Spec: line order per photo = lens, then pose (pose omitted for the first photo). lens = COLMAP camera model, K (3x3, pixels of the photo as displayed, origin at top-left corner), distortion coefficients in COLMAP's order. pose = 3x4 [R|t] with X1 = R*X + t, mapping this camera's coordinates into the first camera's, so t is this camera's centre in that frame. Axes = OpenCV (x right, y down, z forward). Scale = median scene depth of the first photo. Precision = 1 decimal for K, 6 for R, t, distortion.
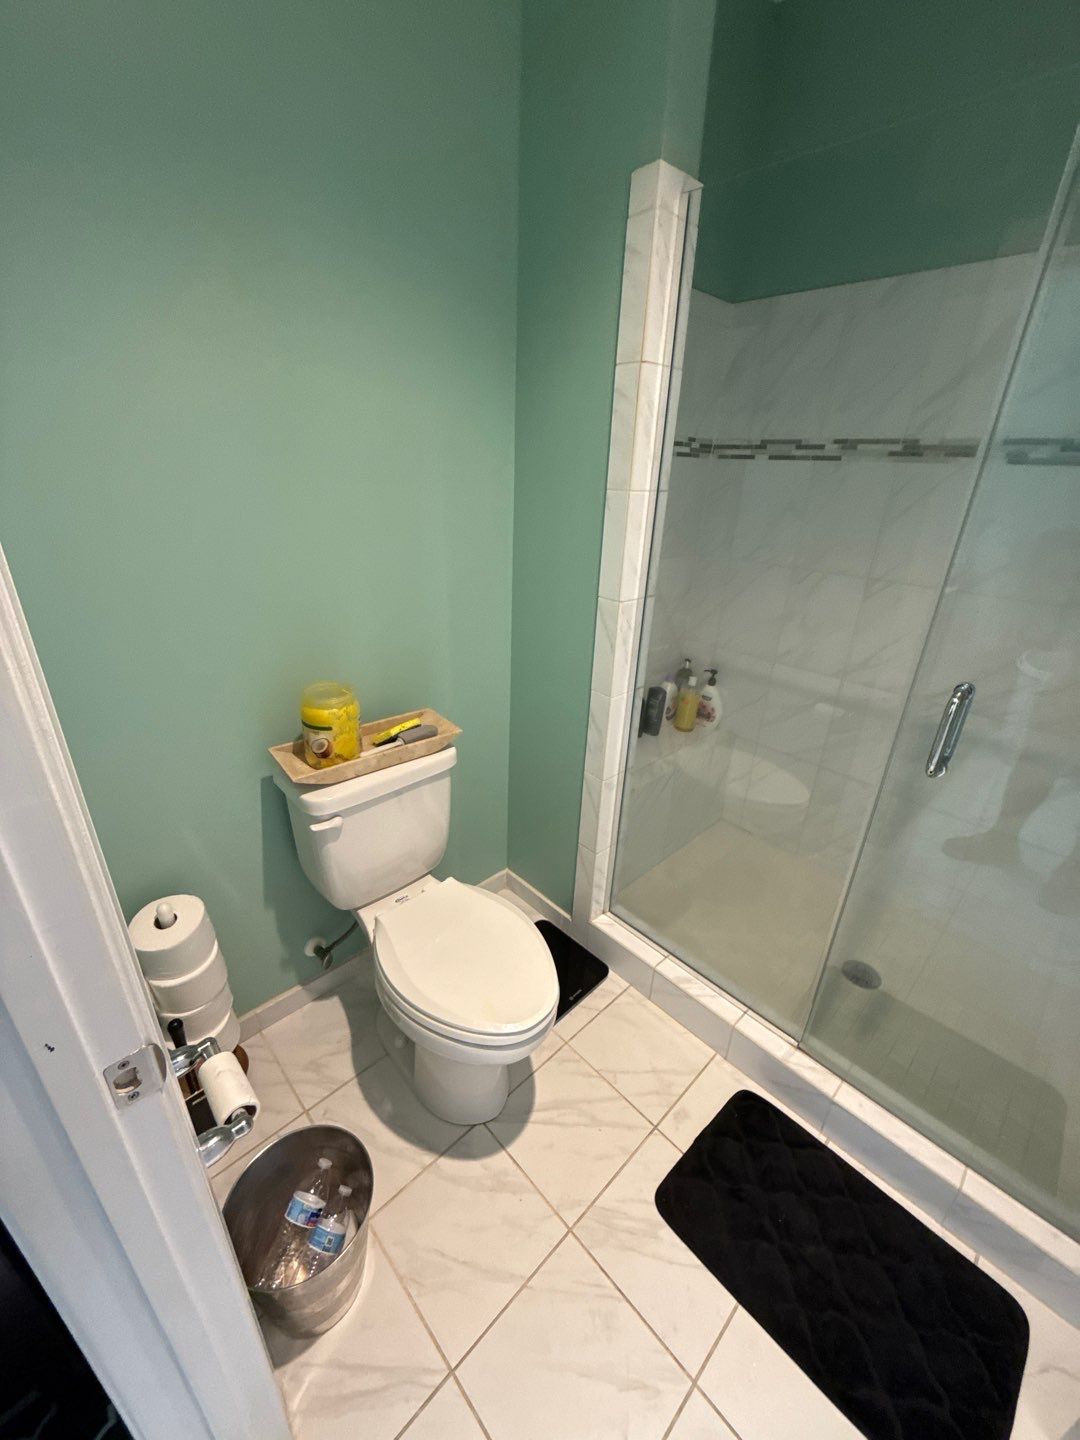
lens RADIAL K [[572.9, 0, 542.4], [0, 572.9, 717.0], [0, 0, 1]] dist [0.000888, 0.000130]
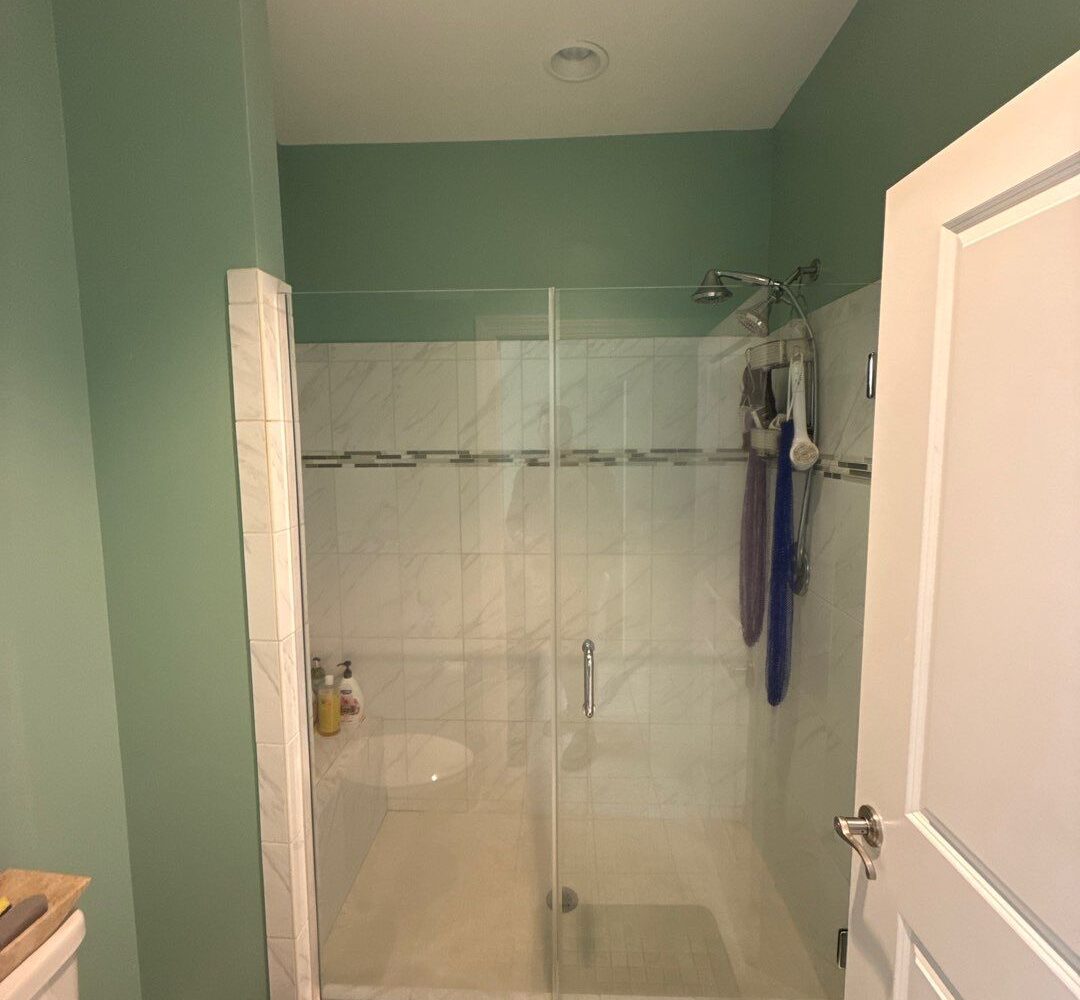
lens RADIAL K [[570.1, 0, 544.8], [0, 570.1, 497.6], [0, 0, 1]] dist [-0.002610, -0.000189]
pose [[0.719595, -0.113880, 0.684992, -0.124503], [0.307283, 0.936840, -0.167056, -0.098230], [-0.622704, 0.330699, 0.709139, -0.012787]]
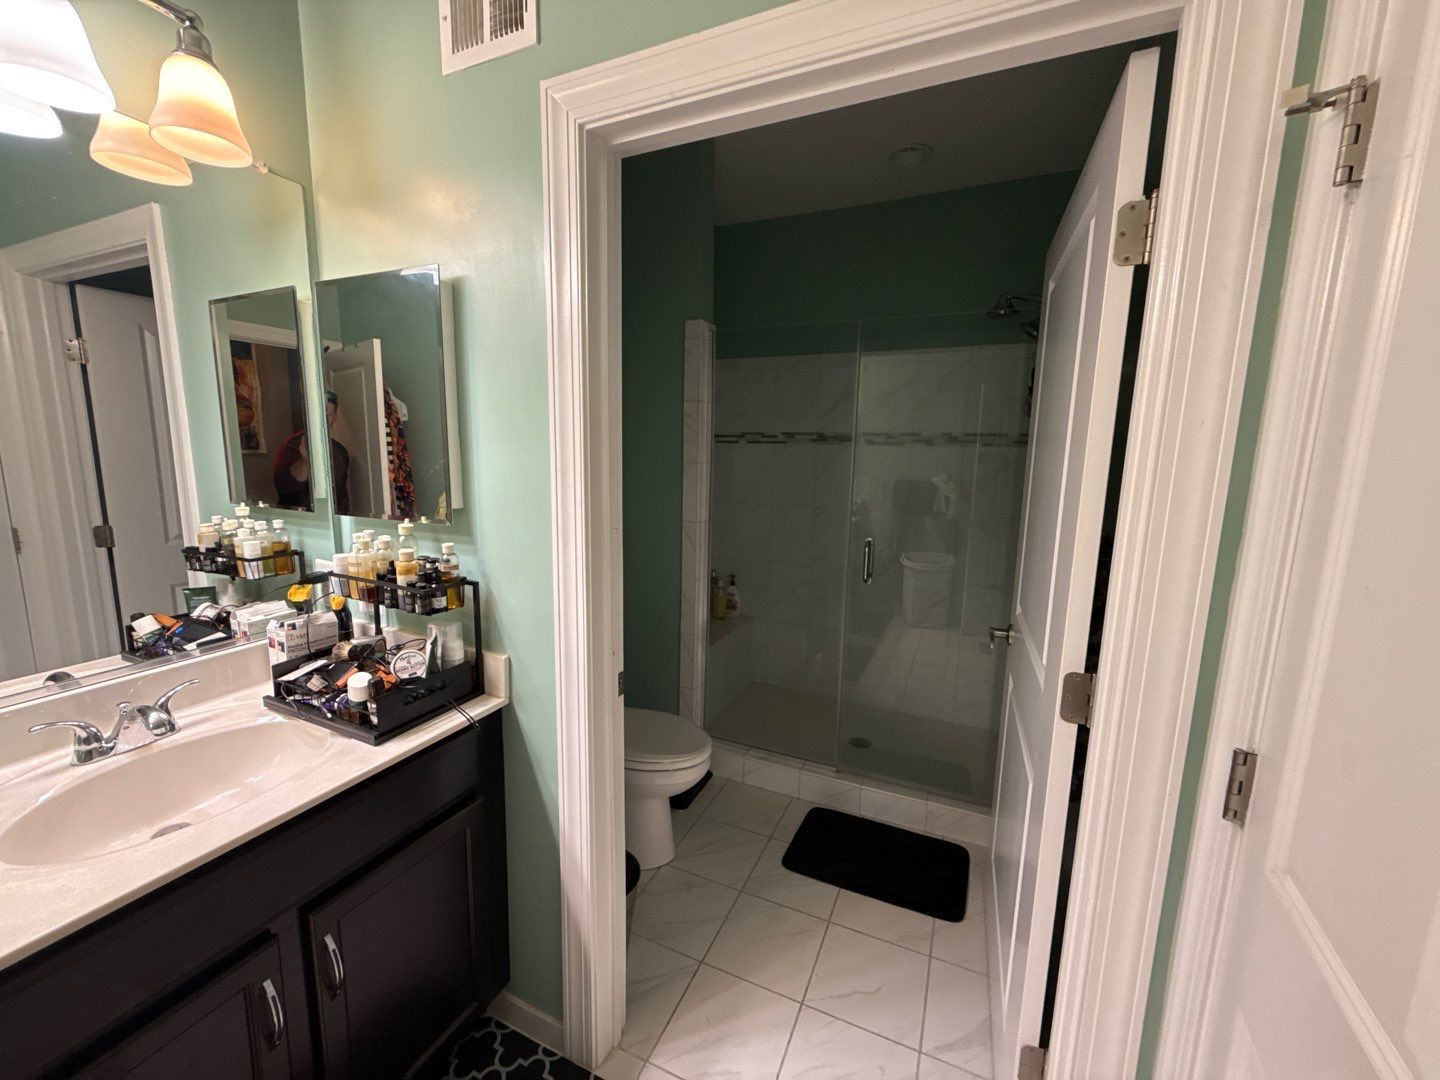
lens RADIAL K [[572.9, 0, 724.1], [0, 572.9, 530.5], [0, 0, 1]] dist [0.000888, 0.000130]
pose [[0.926670, -0.066652, 0.369919, -0.327453], [0.161249, 0.959485, -0.231057, 0.182851], [-0.339531, 0.273762, 0.899874, -0.442855]]
